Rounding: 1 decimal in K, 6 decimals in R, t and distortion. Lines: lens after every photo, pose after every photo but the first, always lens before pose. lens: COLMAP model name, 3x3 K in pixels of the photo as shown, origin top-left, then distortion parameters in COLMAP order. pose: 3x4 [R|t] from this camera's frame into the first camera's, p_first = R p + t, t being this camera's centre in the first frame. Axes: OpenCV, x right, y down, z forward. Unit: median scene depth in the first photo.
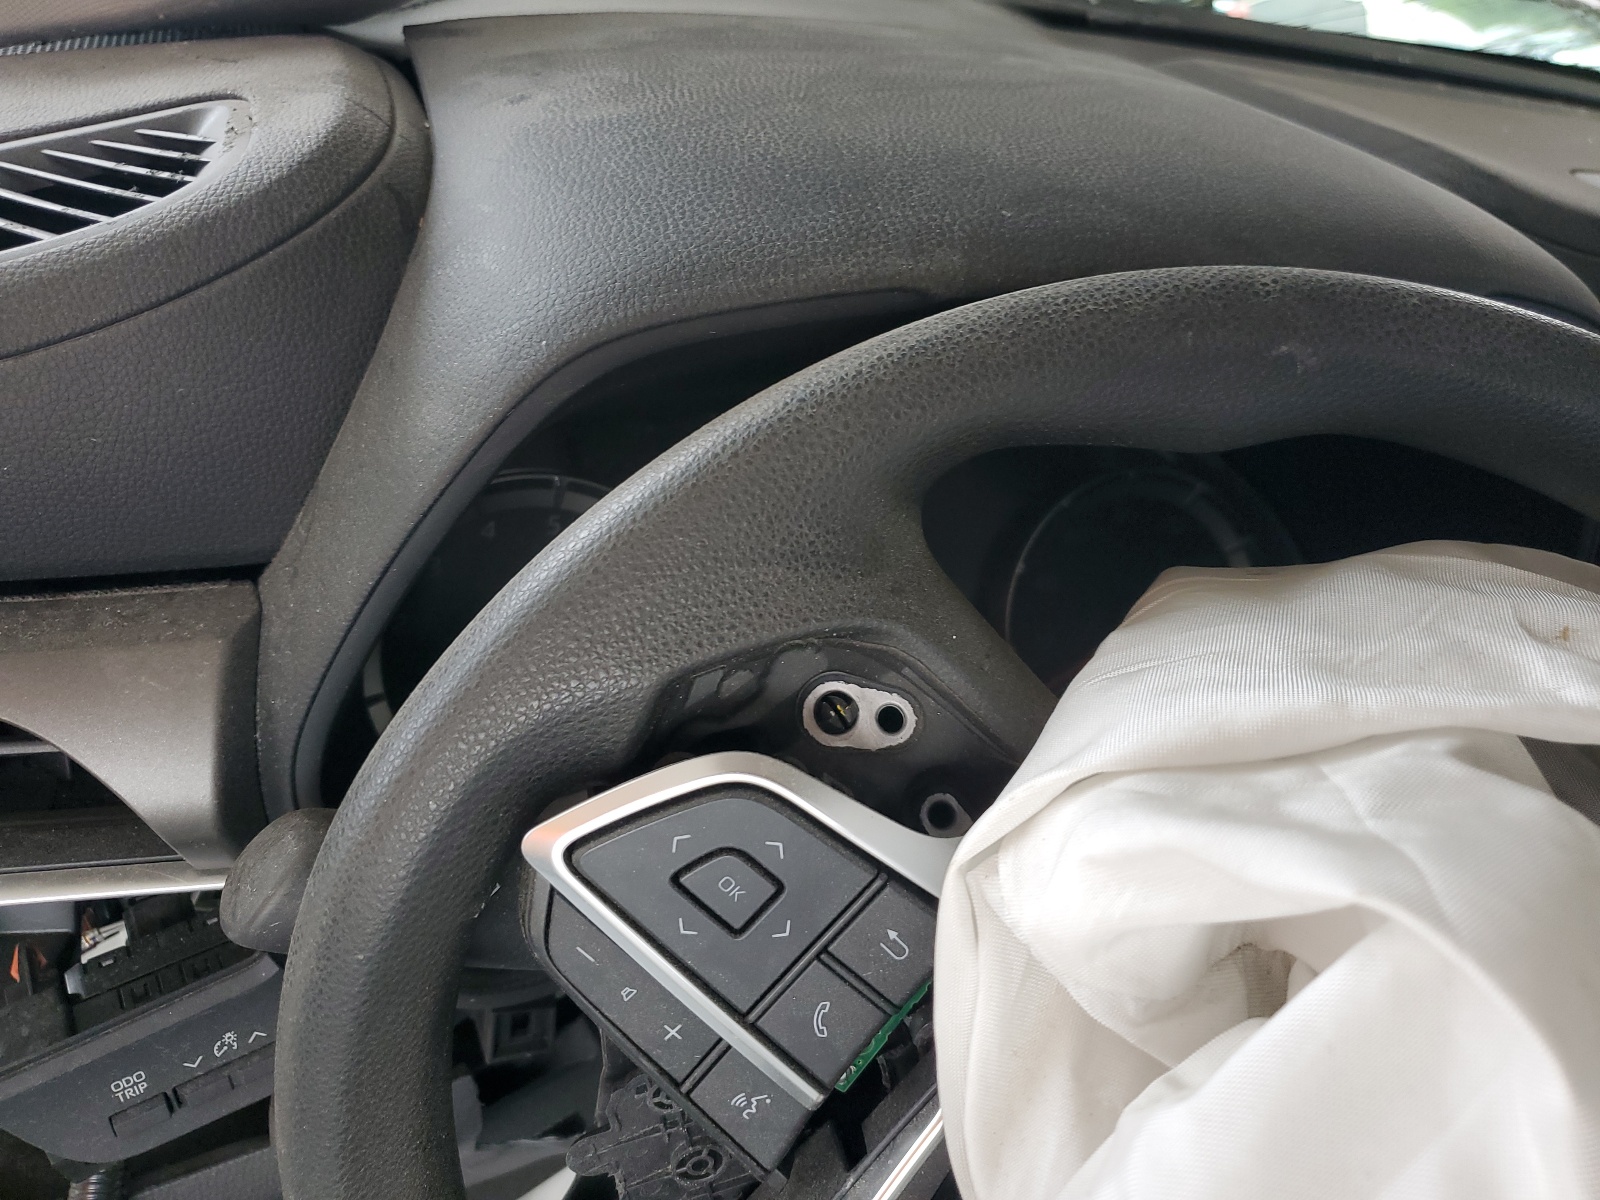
lens RADIAL K [[1297.9, 0, 800.0], [0, 1297.9, 600.0], [0, 0, 1]] dist [0.057990, -0.009113]
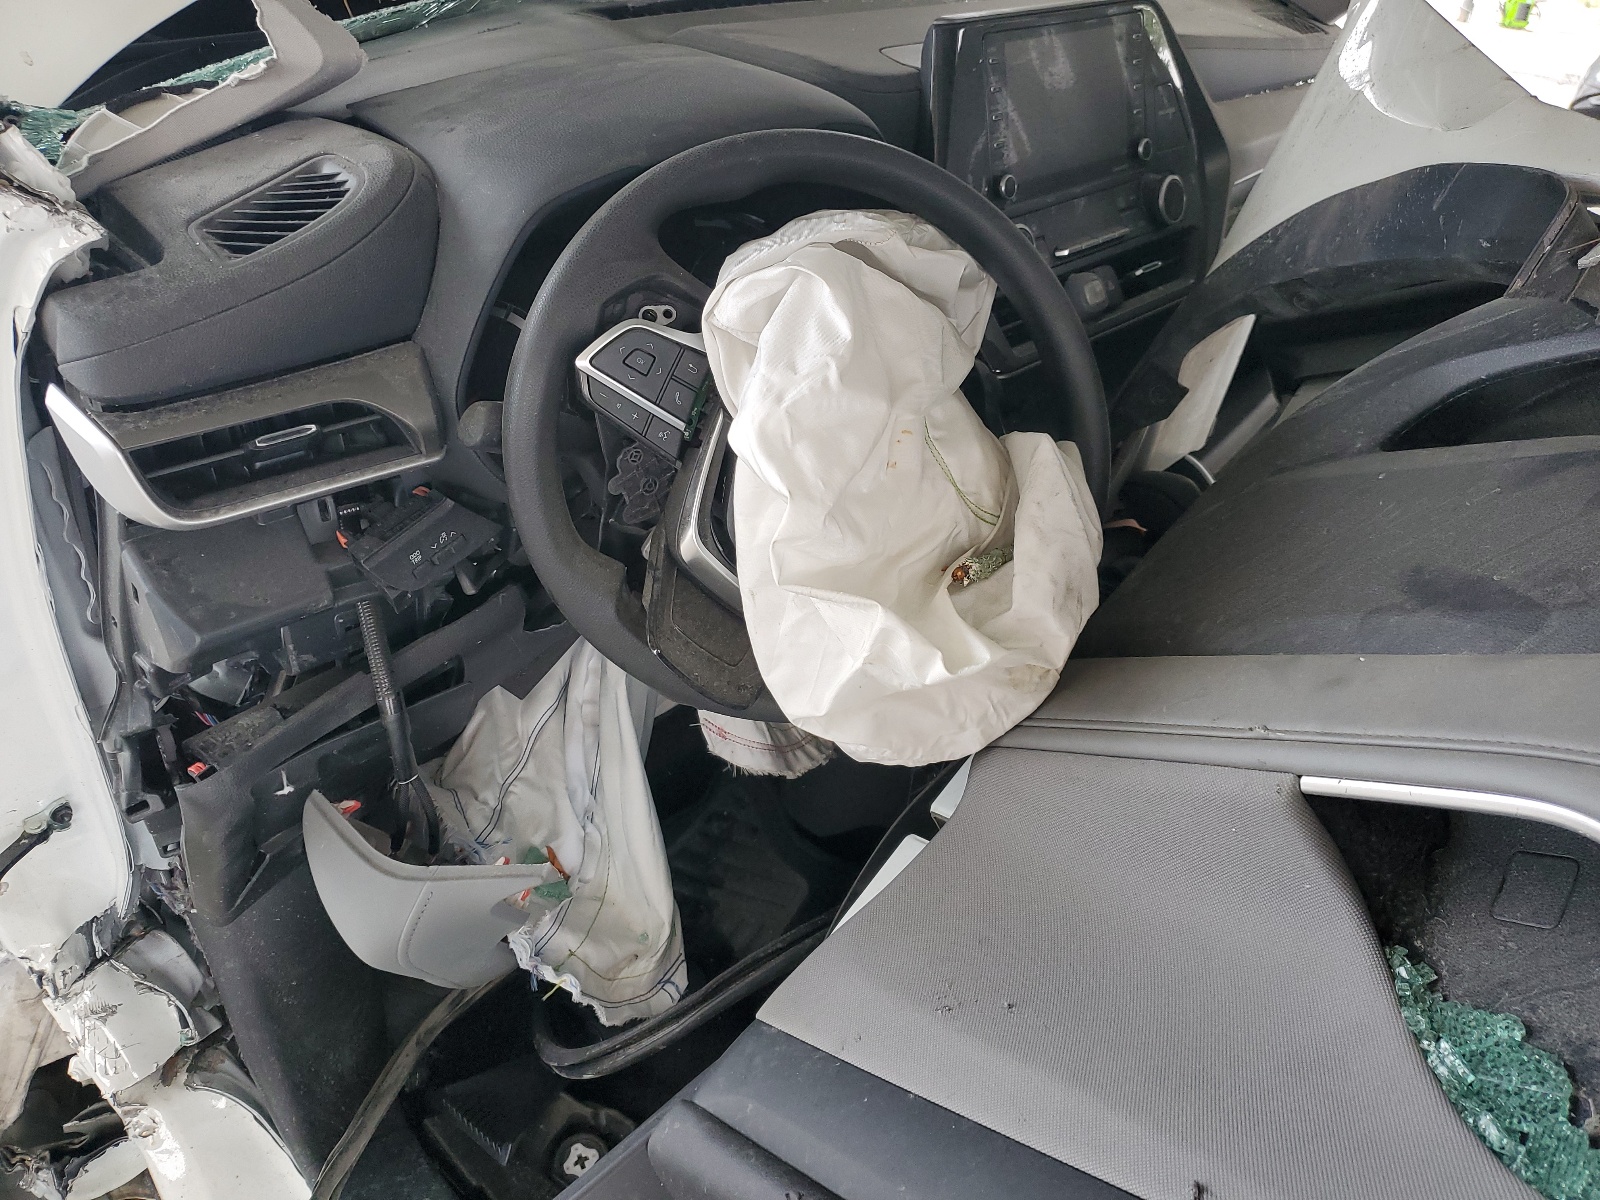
lens RADIAL K [[1297.9, 0, 800.0], [0, 1297.9, 600.0], [0, 0, 1]] dist [0.057990, -0.009113]
pose [[0.925304, -0.306320, 0.223565, -0.569485], [0.287648, 0.951092, 0.112616, 0.514081], [-0.247127, -0.039896, 0.968161, -2.179433]]
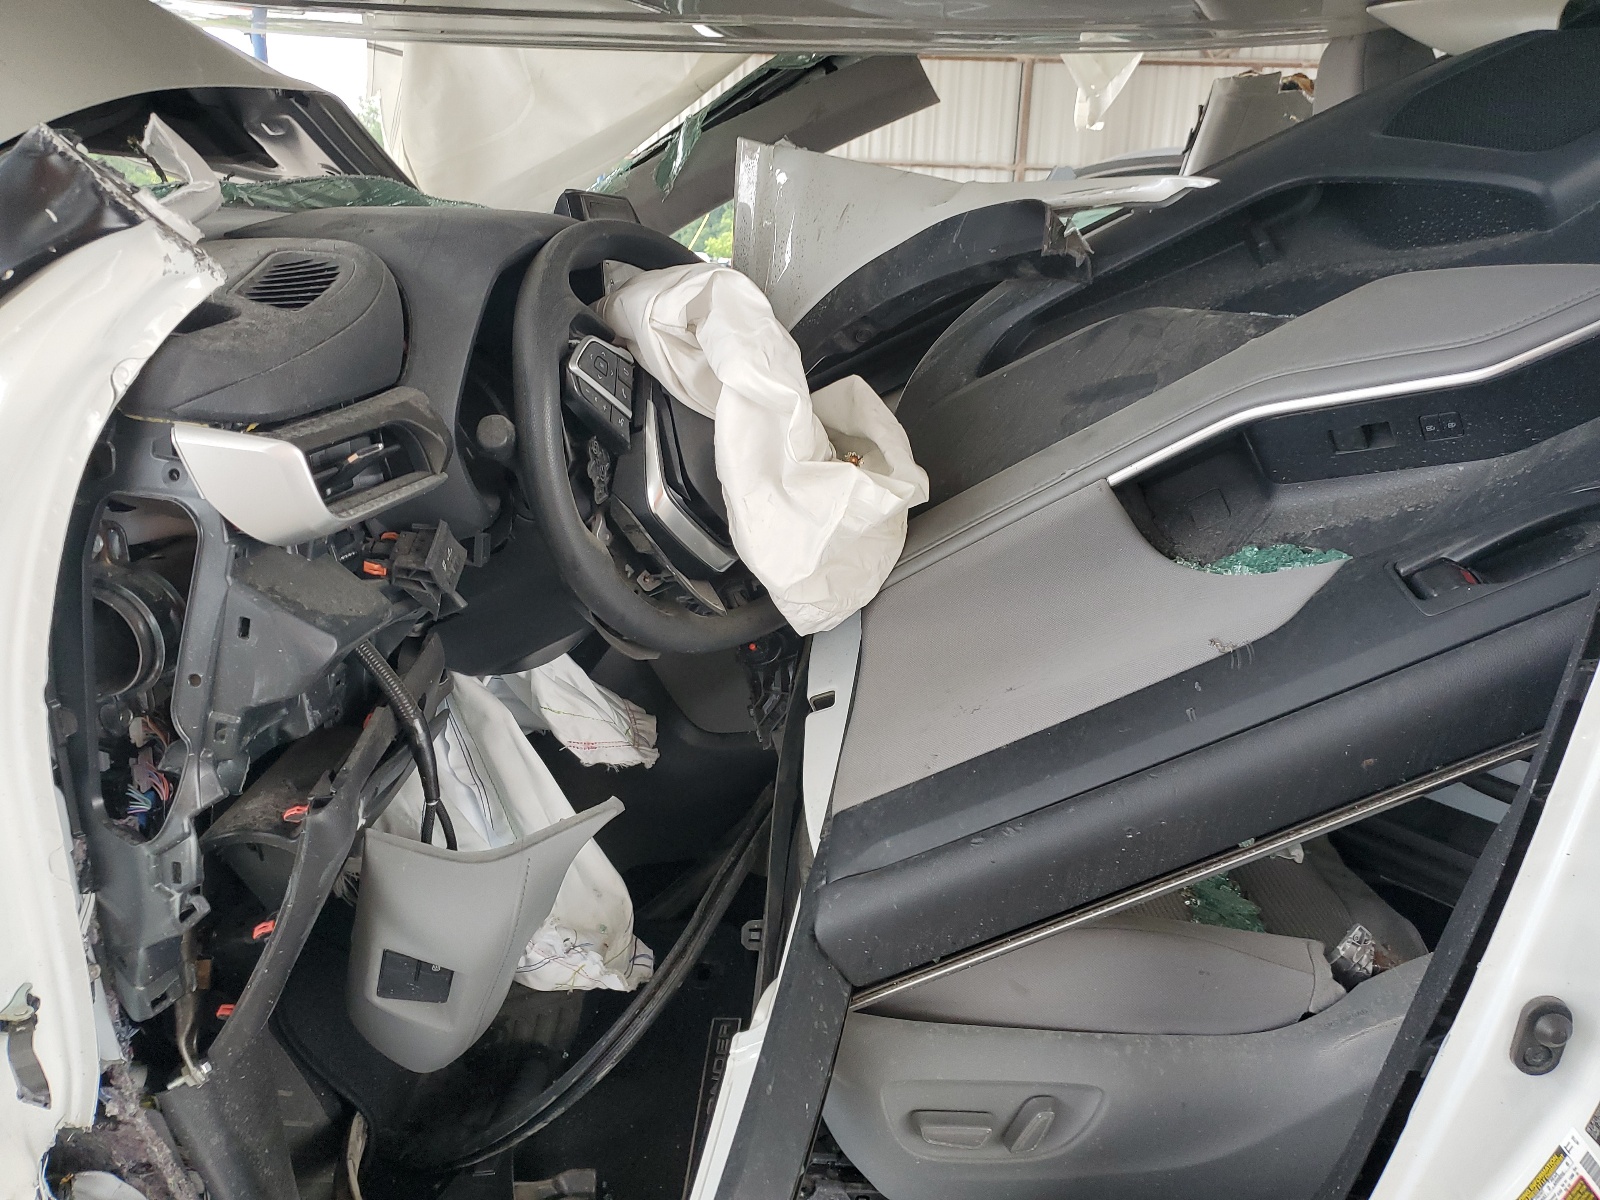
lens RADIAL K [[1297.9, 0, 800.0], [0, 1297.9, 600.0], [0, 0, 1]] dist [0.057990, -0.009113]
pose [[0.437451, -0.396492, 0.807113, -3.425922], [0.510747, 0.848274, 0.139889, 0.588437], [-0.740117, 0.351036, 0.573585, -1.632385]]
